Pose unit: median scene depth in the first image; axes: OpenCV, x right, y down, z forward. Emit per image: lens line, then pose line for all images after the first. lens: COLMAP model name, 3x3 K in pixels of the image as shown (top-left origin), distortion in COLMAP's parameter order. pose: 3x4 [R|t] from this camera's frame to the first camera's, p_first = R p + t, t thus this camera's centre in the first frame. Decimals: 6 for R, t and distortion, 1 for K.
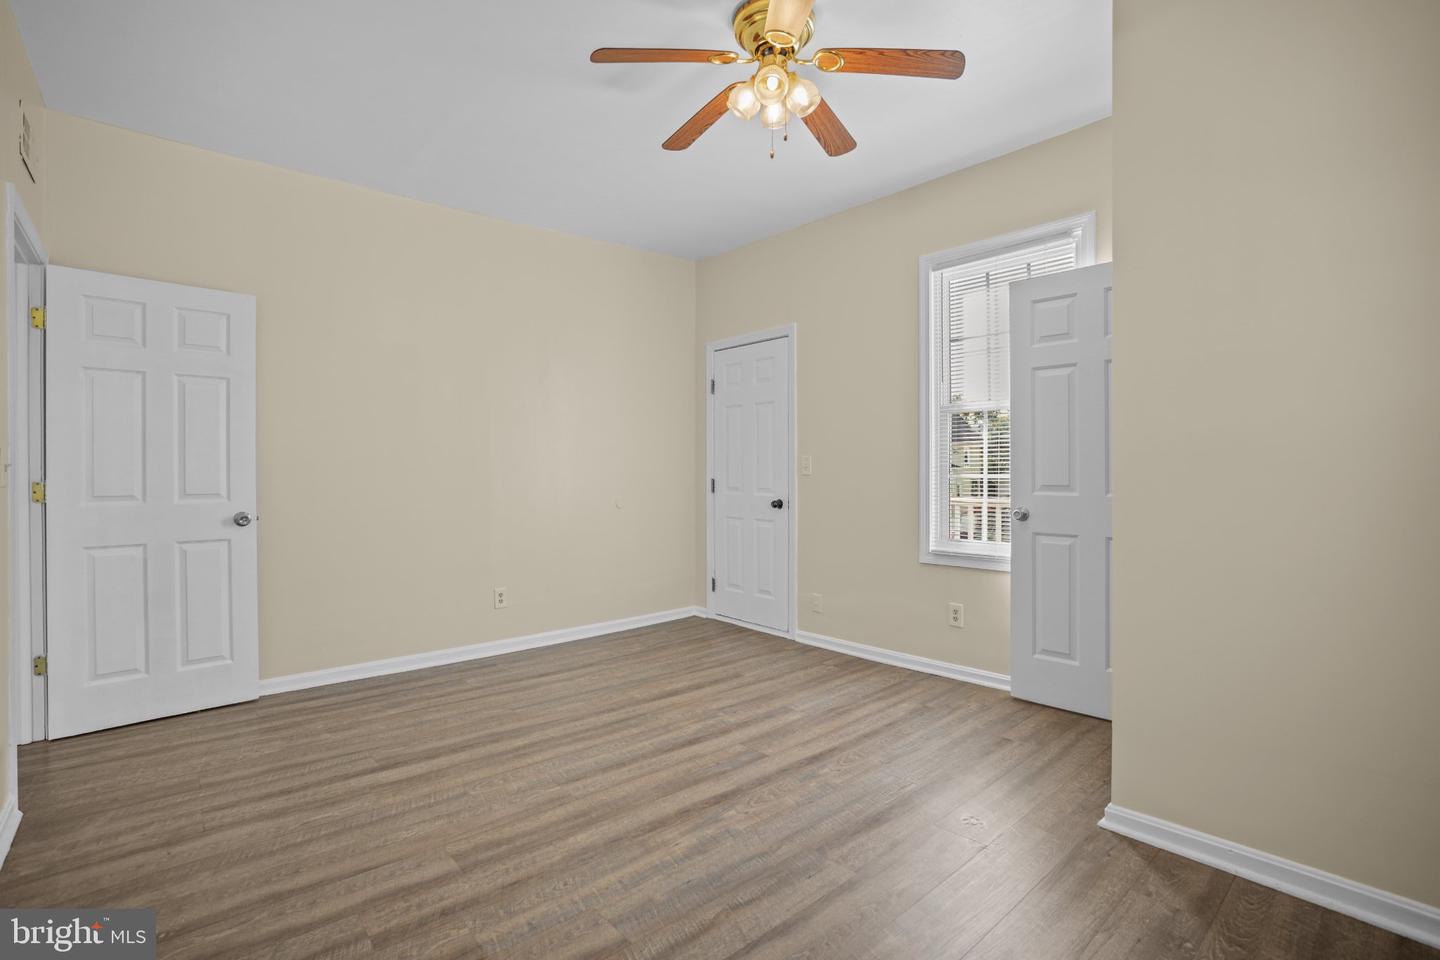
lens RADIAL K [[678.6, 0, 728.2], [0, 678.6, 492.1], [0, 0, 1]] dist [-0.087707, 0.034076]
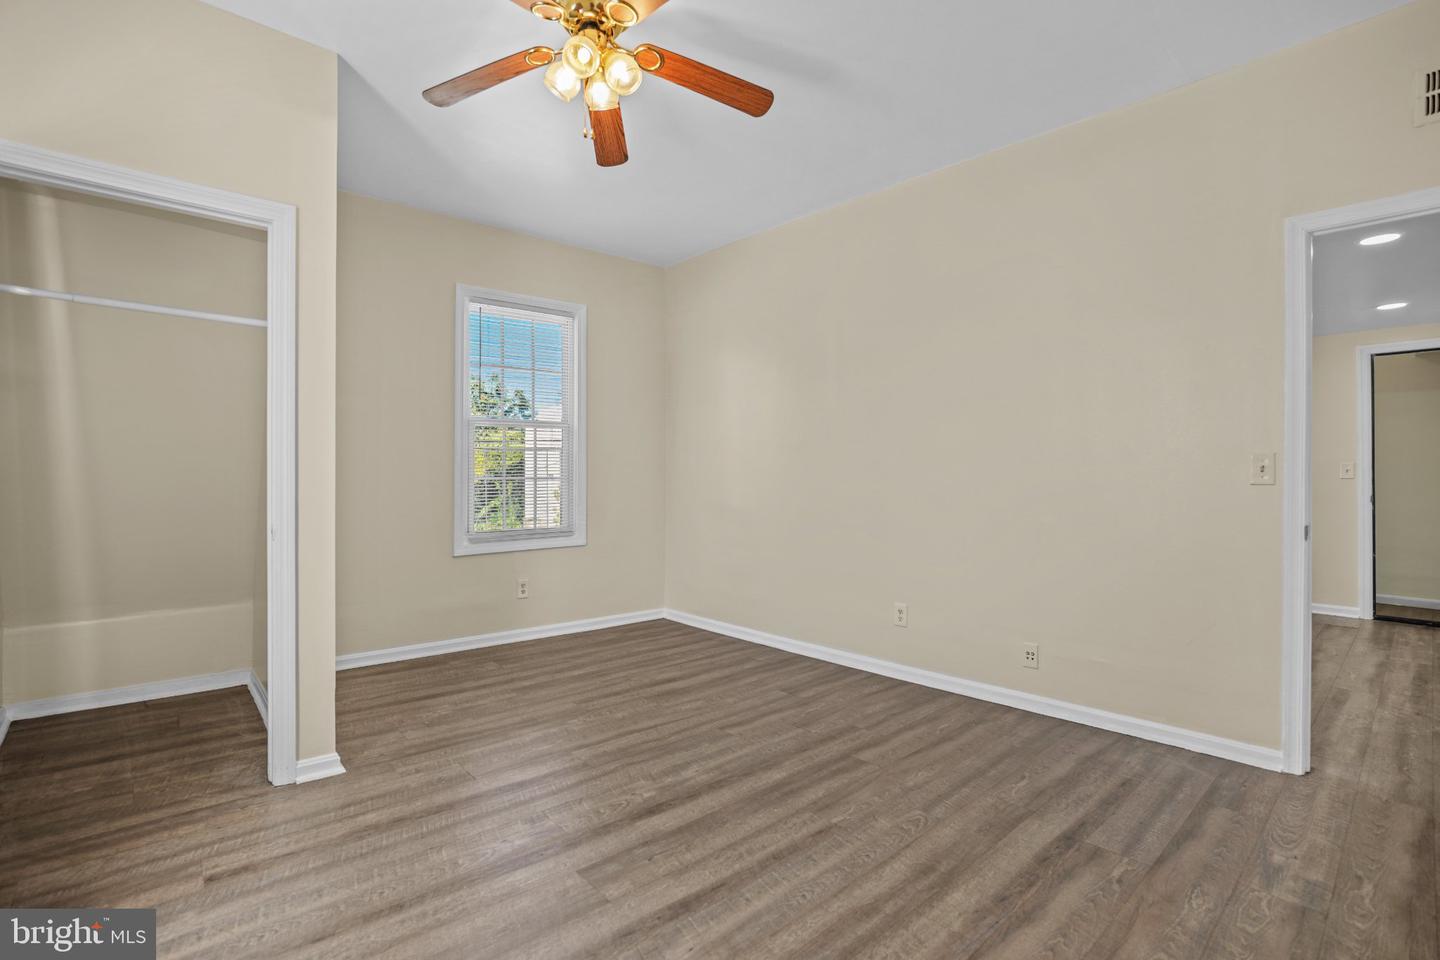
lens RADIAL K [[678.6, 0, 728.2], [0, 678.6, 492.1], [0, 0, 1]] dist [-0.087707, 0.034076]
pose [[-0.999925, 0.007280, -0.009809, -0.111981], [0.006808, 0.998857, 0.047320, -0.046731], [0.010143, 0.047250, -0.998832, 1.955067]]
